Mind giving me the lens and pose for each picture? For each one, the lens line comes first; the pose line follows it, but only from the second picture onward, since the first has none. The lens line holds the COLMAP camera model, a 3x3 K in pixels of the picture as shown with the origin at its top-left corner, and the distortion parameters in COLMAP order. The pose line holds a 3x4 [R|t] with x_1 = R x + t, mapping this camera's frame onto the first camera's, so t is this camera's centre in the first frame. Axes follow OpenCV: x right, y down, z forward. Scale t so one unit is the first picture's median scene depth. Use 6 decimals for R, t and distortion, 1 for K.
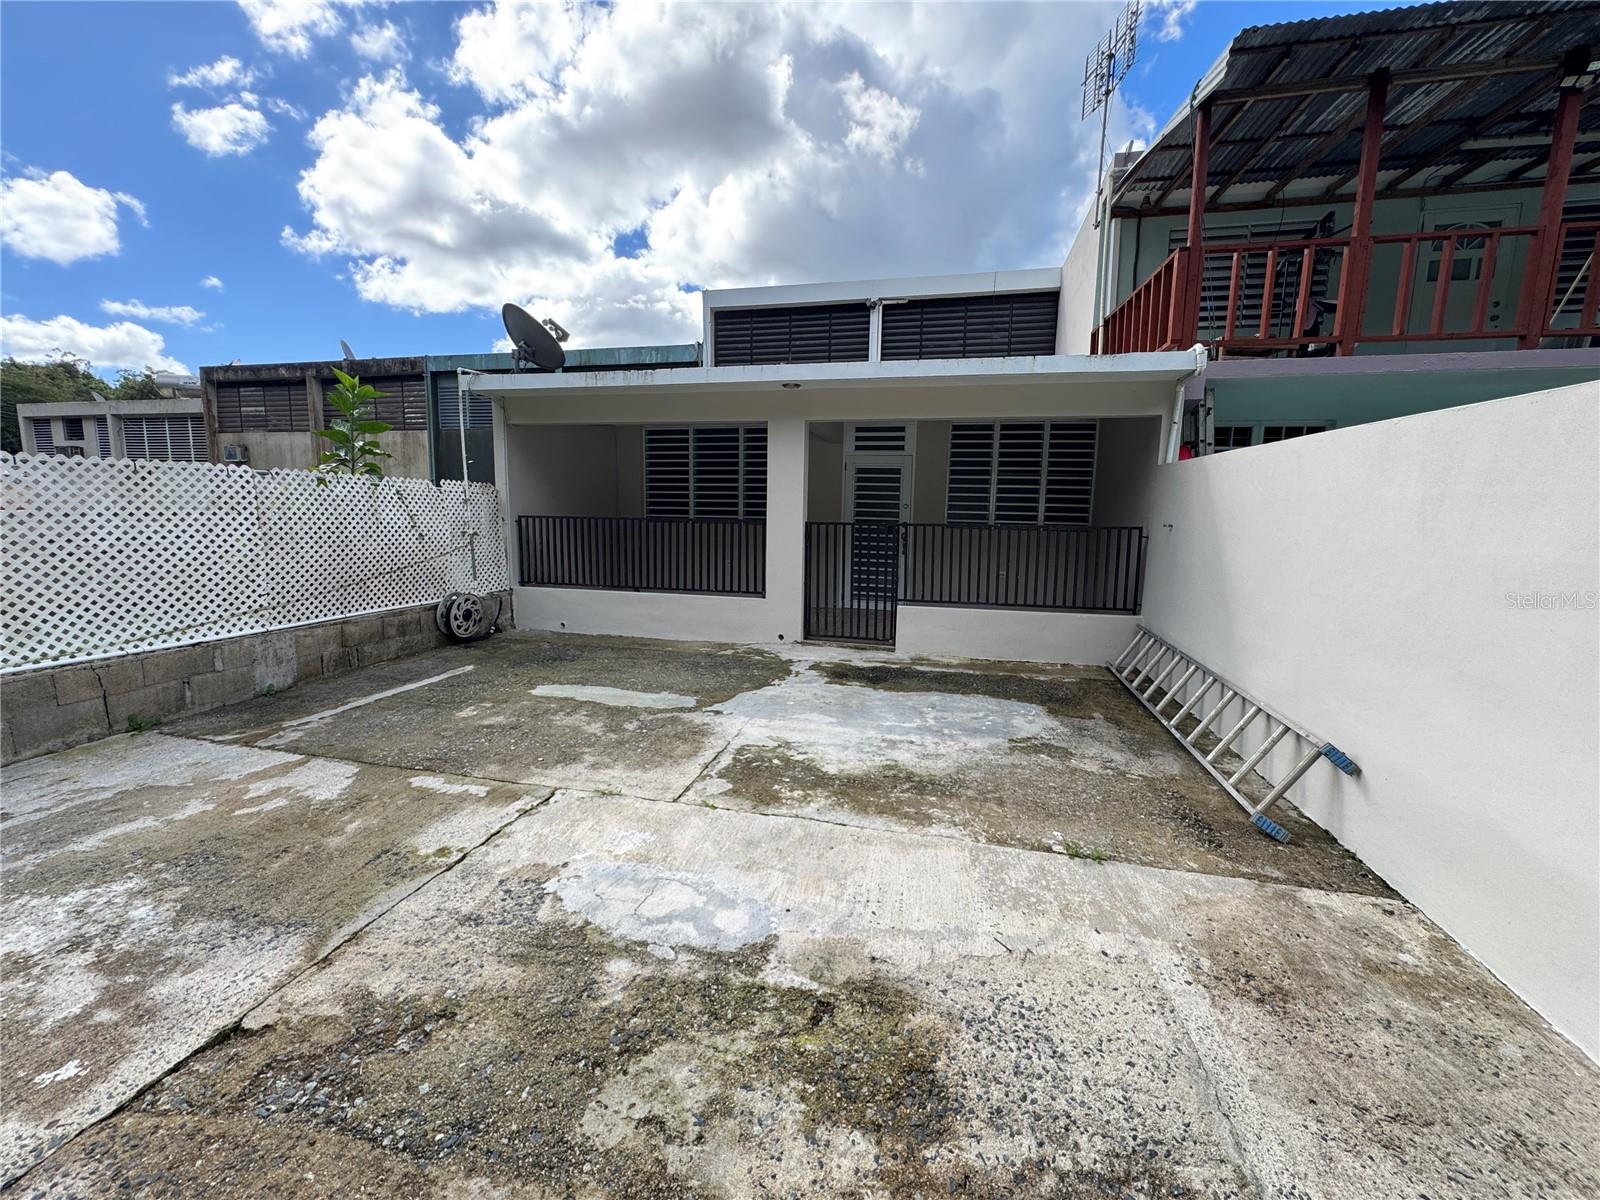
lens RADIAL K [[636.3, 0, 800.0], [0, 636.3, 600.0], [0, 0, 1]] dist [-0.002109, -0.000161]
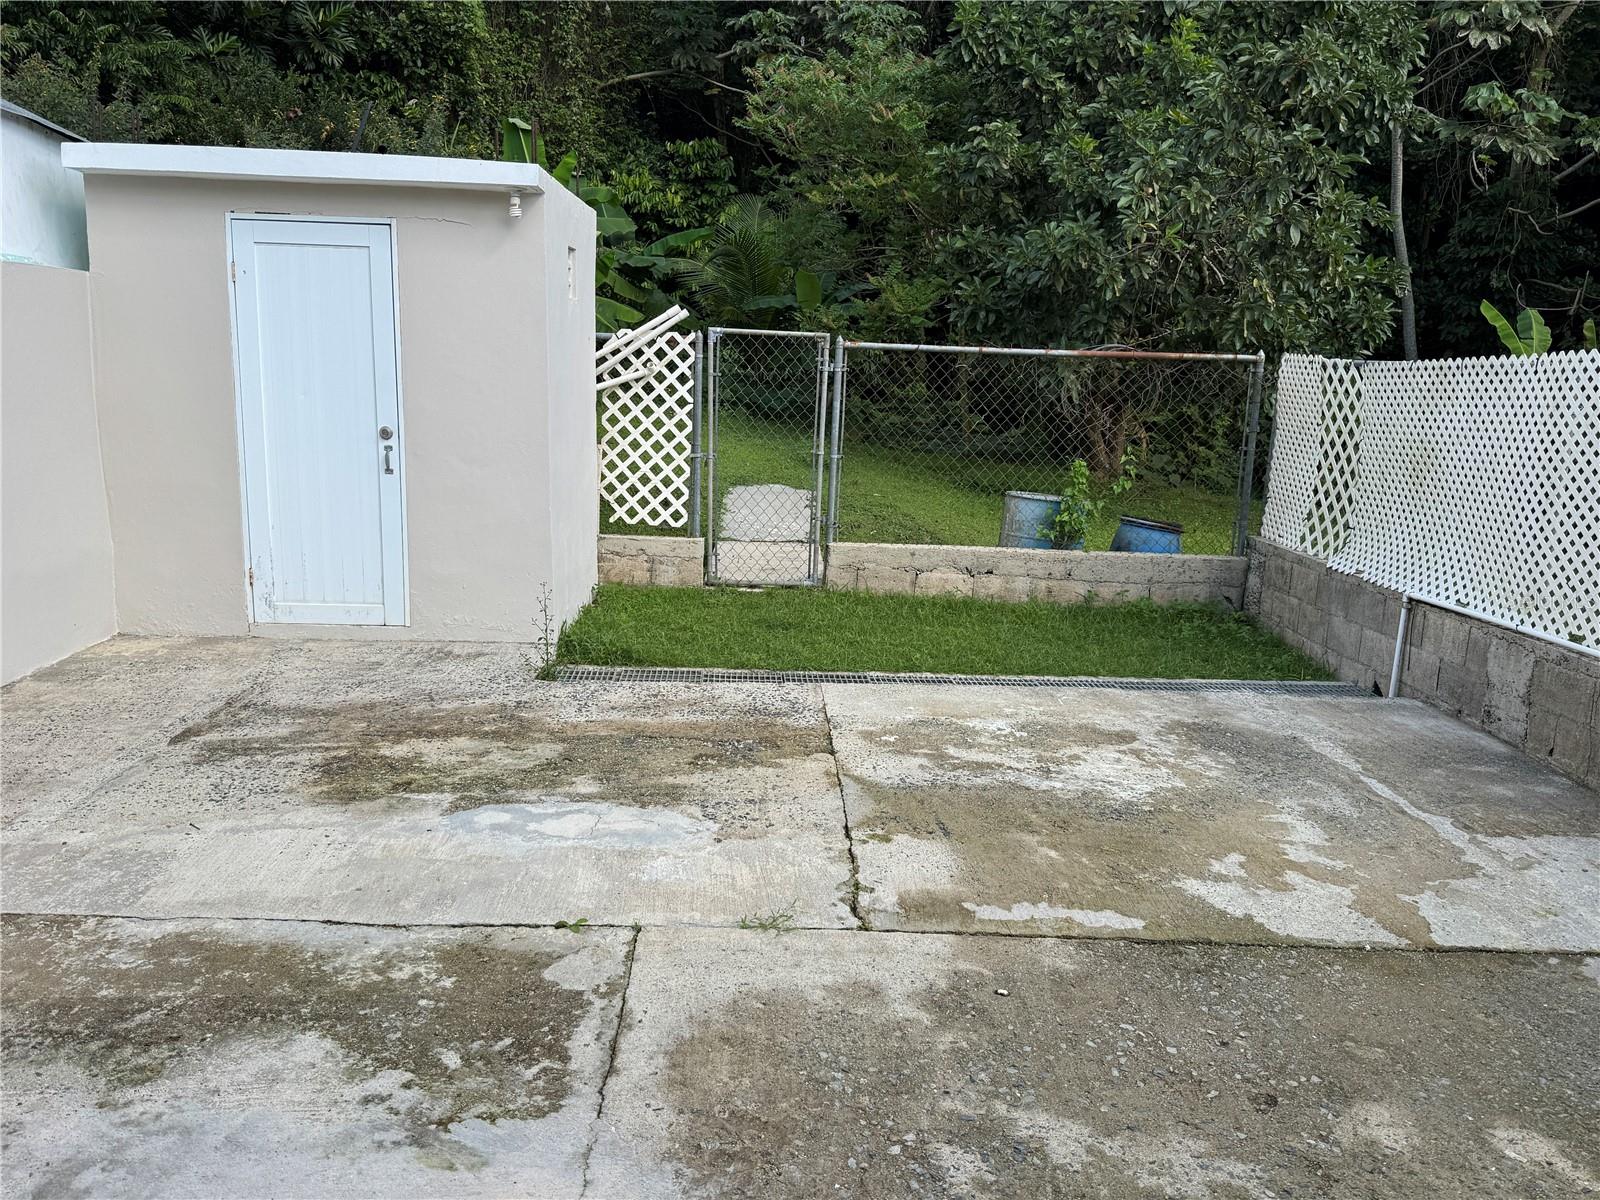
lens RADIAL K [[1215.7, 0, 791.0], [0, 1215.7, 605.8], [0, 0, 1]] dist [0.124477, -0.211438]
pose [[-0.968120, -0.000412, -0.250486, -0.048807], [-0.086085, 0.939637, 0.331168, -0.271291], [0.235229, 0.342173, -0.909717, 1.635151]]
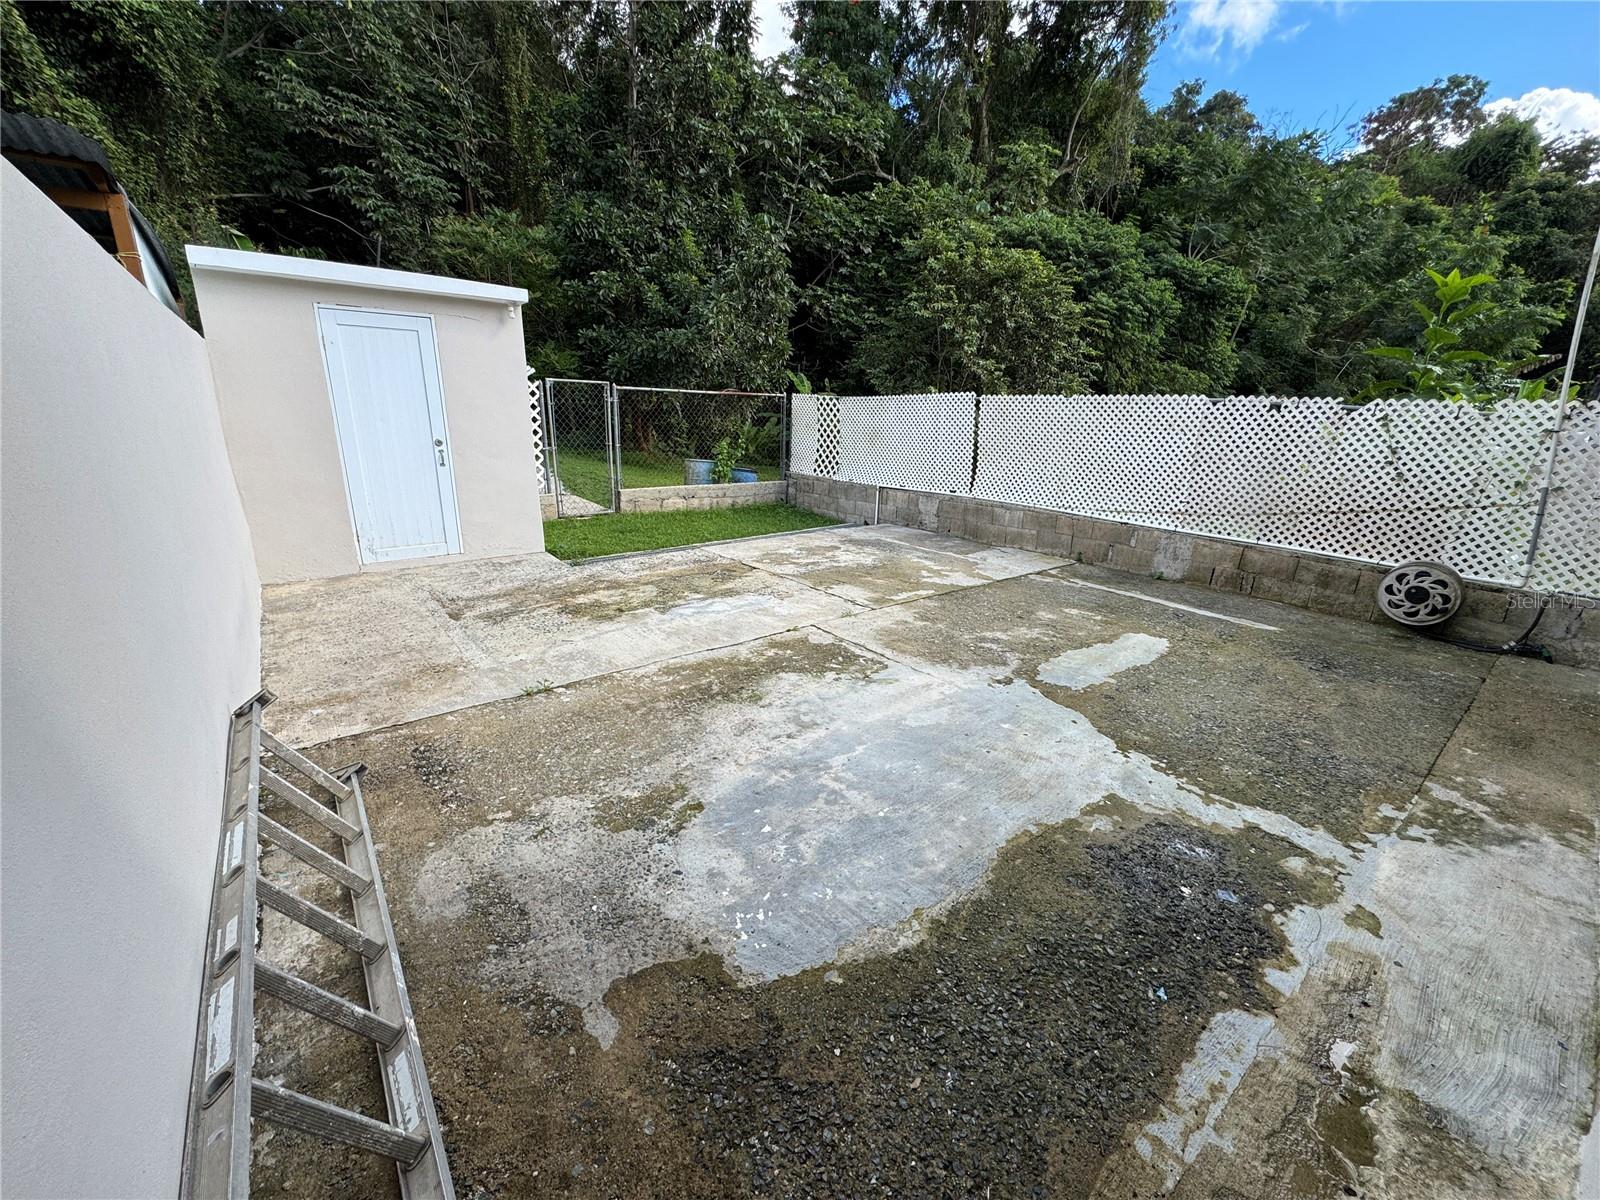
lens RADIAL K [[636.3, 0, 800.0], [0, 636.3, 600.0], [0, 0, 1]] dist [-0.002109, -0.000161]
pose [[-0.620947, 0.195934, -0.758970, 0.768899], [-0.150597, 0.920397, 0.360818, -0.213518], [0.769250, 0.338348, -0.542010, 1.482951]]
